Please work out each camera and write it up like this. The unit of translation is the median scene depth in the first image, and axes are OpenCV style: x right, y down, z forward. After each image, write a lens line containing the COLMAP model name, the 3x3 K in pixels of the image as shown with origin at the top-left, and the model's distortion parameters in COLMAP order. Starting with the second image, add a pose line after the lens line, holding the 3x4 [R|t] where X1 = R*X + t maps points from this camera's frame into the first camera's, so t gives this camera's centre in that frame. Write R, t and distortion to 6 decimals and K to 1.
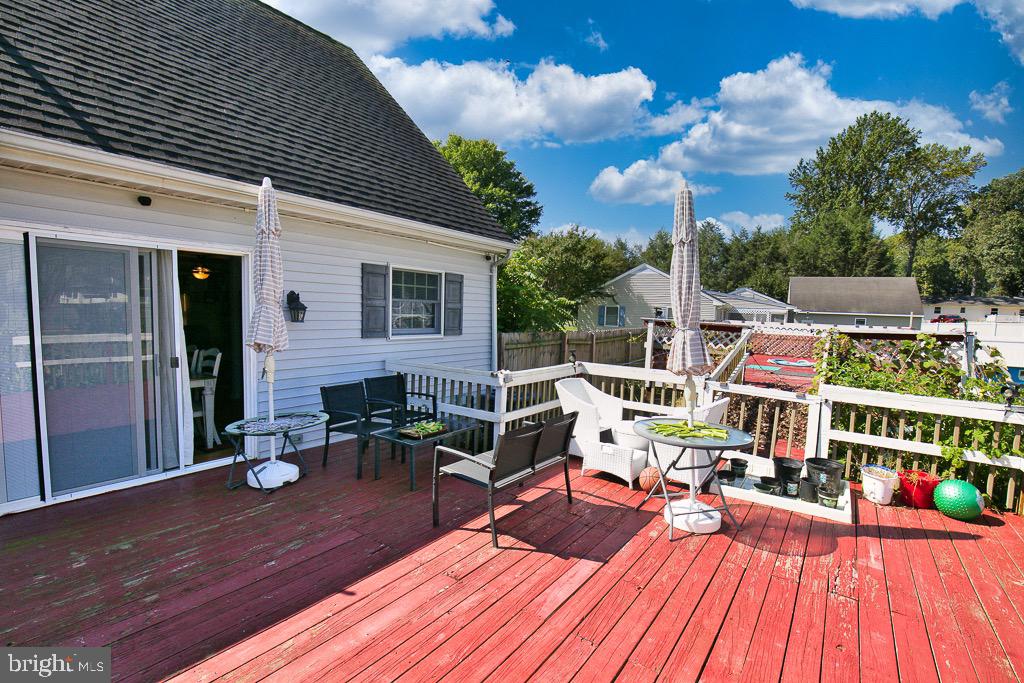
lens RADIAL K [[472.2, 0, 512.5], [0, 472.2, 347.4], [0, 0, 1]] dist [-0.031518, 0.005241]
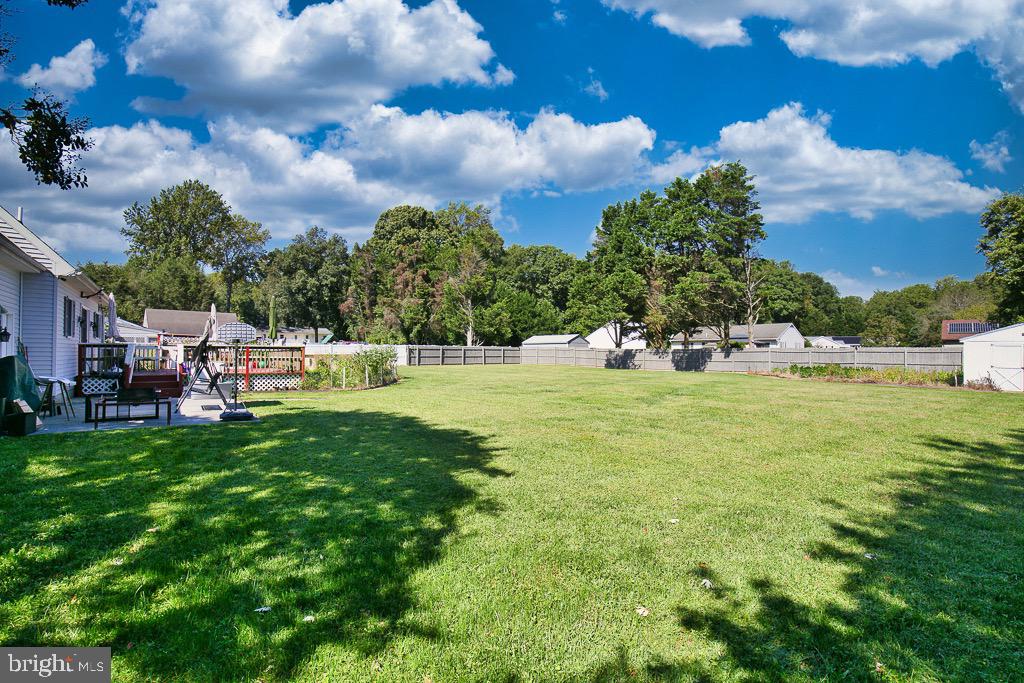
lens RADIAL K [[472.2, 0, 511.6], [0, 472.2, 343.7], [0, 0, 1]] dist [-0.031518, 0.005241]
pose [[0.308486, -0.015763, 0.951098, -0.218852], [0.082011, 0.996580, -0.010083, 0.025771], [-0.947687, 0.081111, 0.308723, -0.228830]]
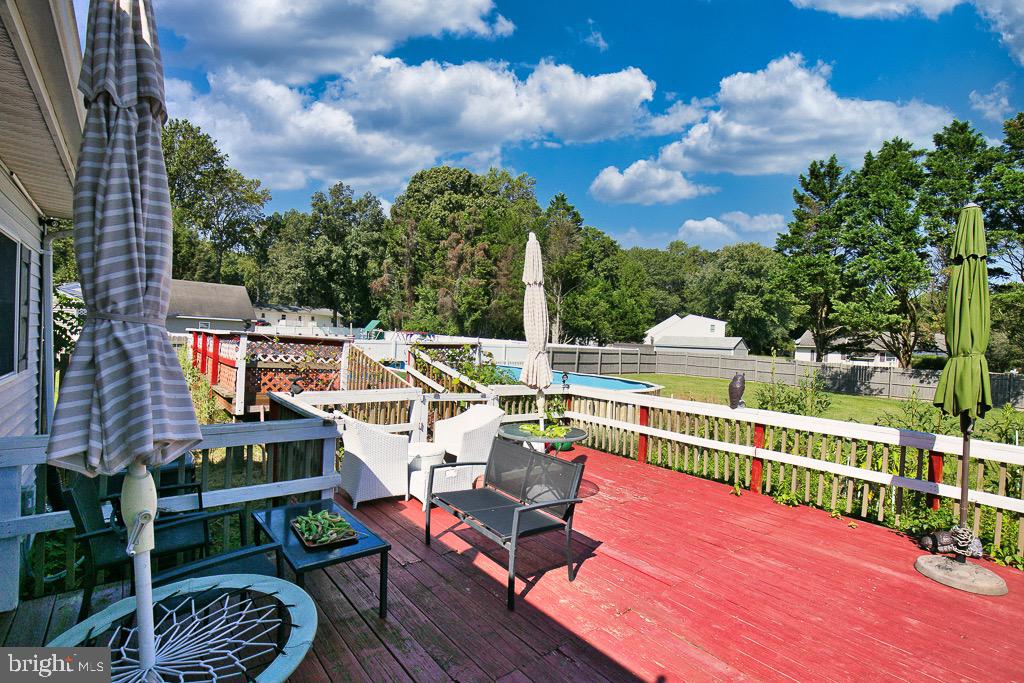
lens RADIAL K [[472.2, 0, 515.9], [0, 472.2, 349.8], [0, 0, 1]] dist [-0.031518, 0.005241]
pose [[0.260156, -0.041585, 0.964671, -0.051936], [0.039024, 0.998709, 0.032528, -0.005218], [-0.964778, 0.029183, 0.261443, 0.043749]]
